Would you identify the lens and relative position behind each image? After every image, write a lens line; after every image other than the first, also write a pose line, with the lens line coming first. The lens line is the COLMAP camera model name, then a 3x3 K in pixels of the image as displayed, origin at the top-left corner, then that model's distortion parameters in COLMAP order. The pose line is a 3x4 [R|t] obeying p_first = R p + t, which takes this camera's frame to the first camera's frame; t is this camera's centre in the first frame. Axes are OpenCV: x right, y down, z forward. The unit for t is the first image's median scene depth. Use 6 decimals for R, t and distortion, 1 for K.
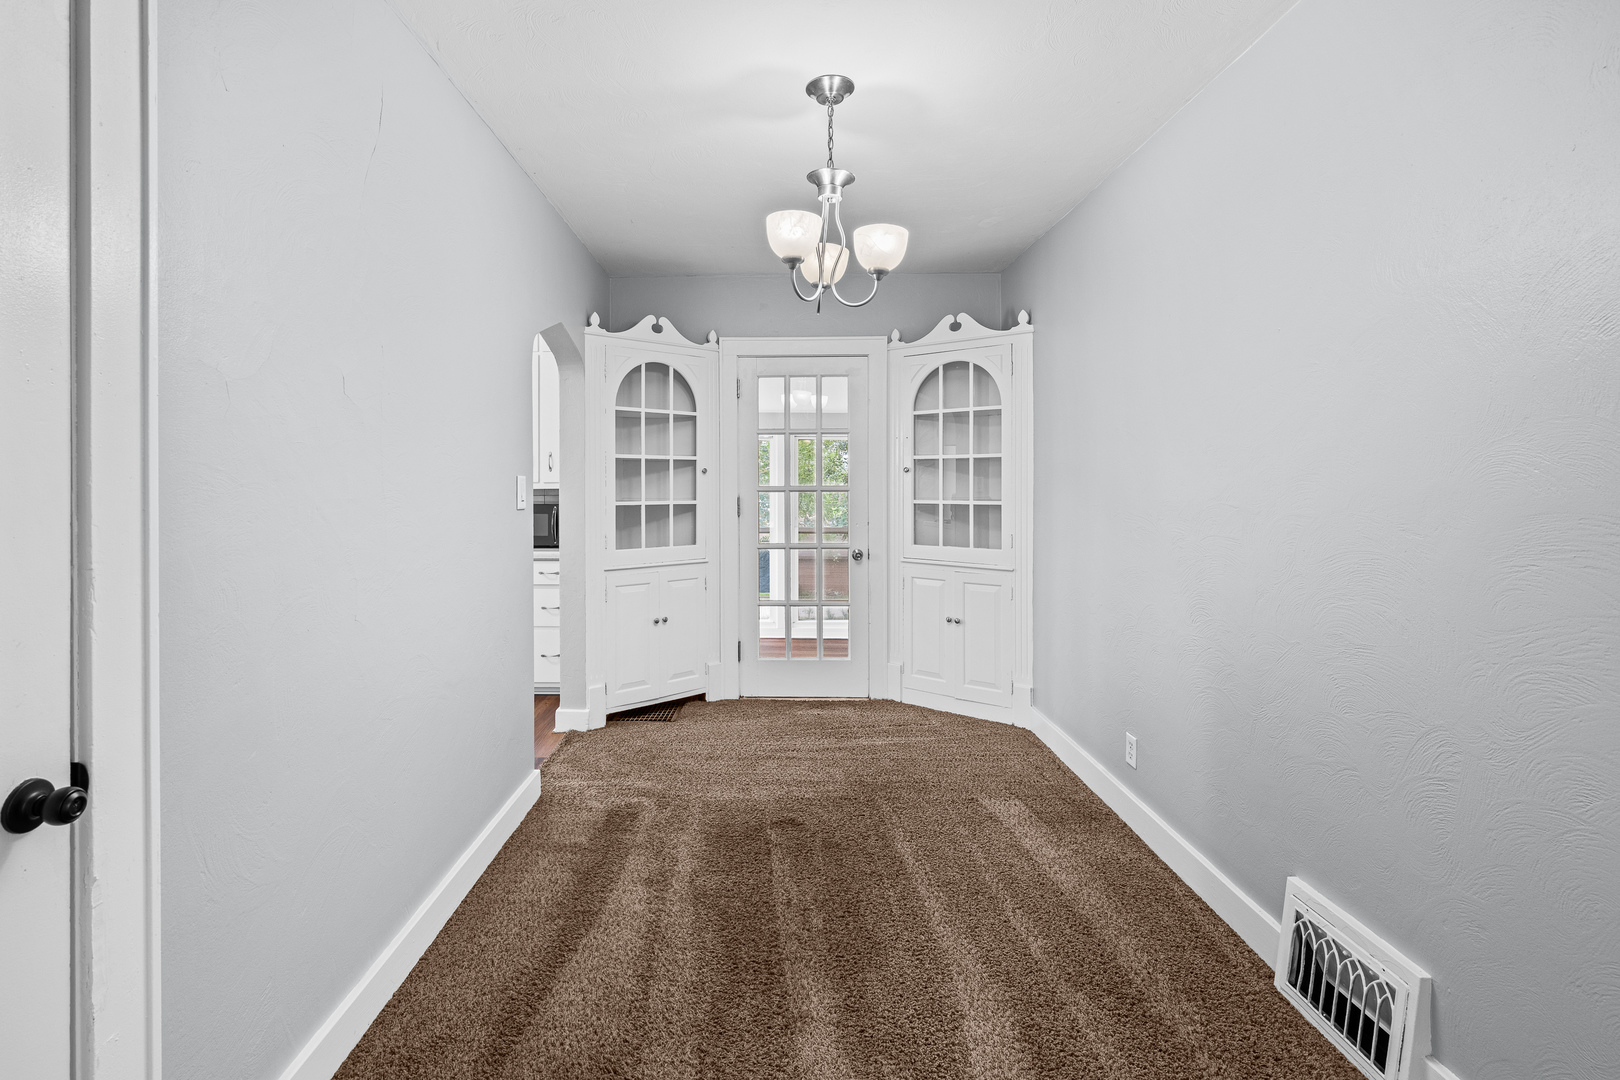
lens RADIAL K [[718.1, 0, 810.0], [0, 718.1, 483.9], [0, 0, 1]] dist [0.000784, -0.000284]
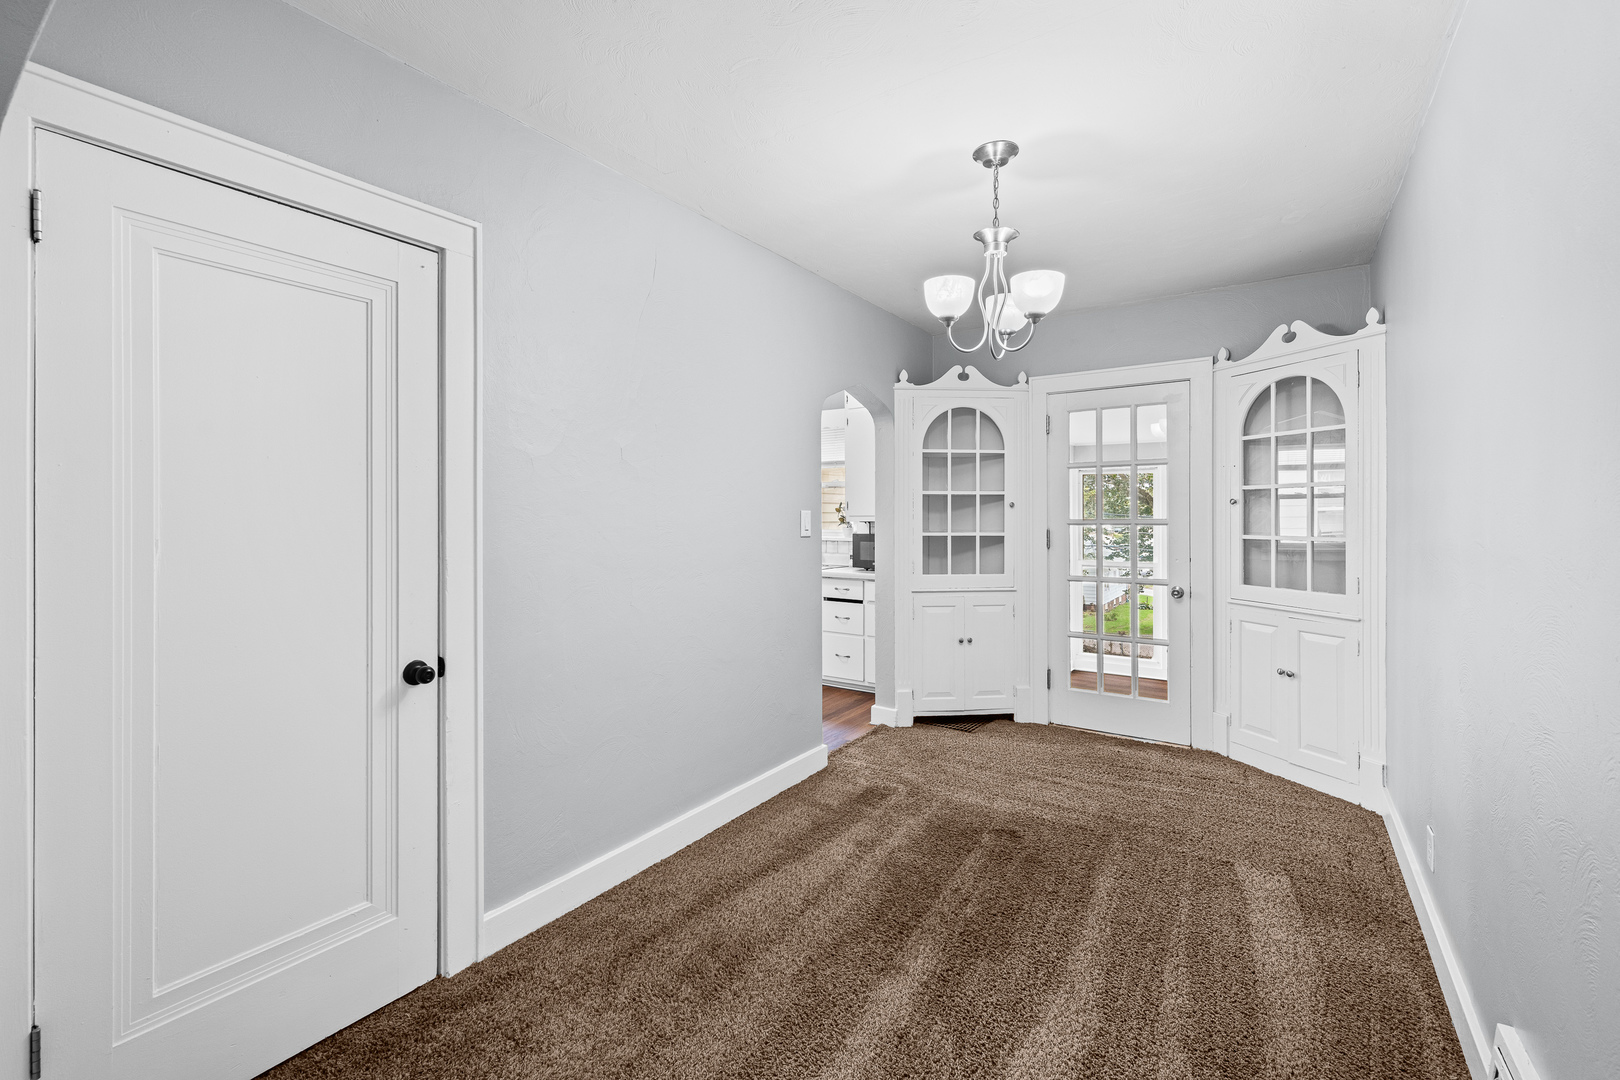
lens RADIAL K [[674.5, 0, 810.4], [0, 674.5, 516.7], [0, 0, 1]] dist [-0.000080, -0.000190]
pose [[0.844688, 0.000205, -0.535260, 0.160564], [-0.000331, 1.000000, -0.000139, -0.000286], [0.535260, 0.000294, 0.844688, -0.005659]]
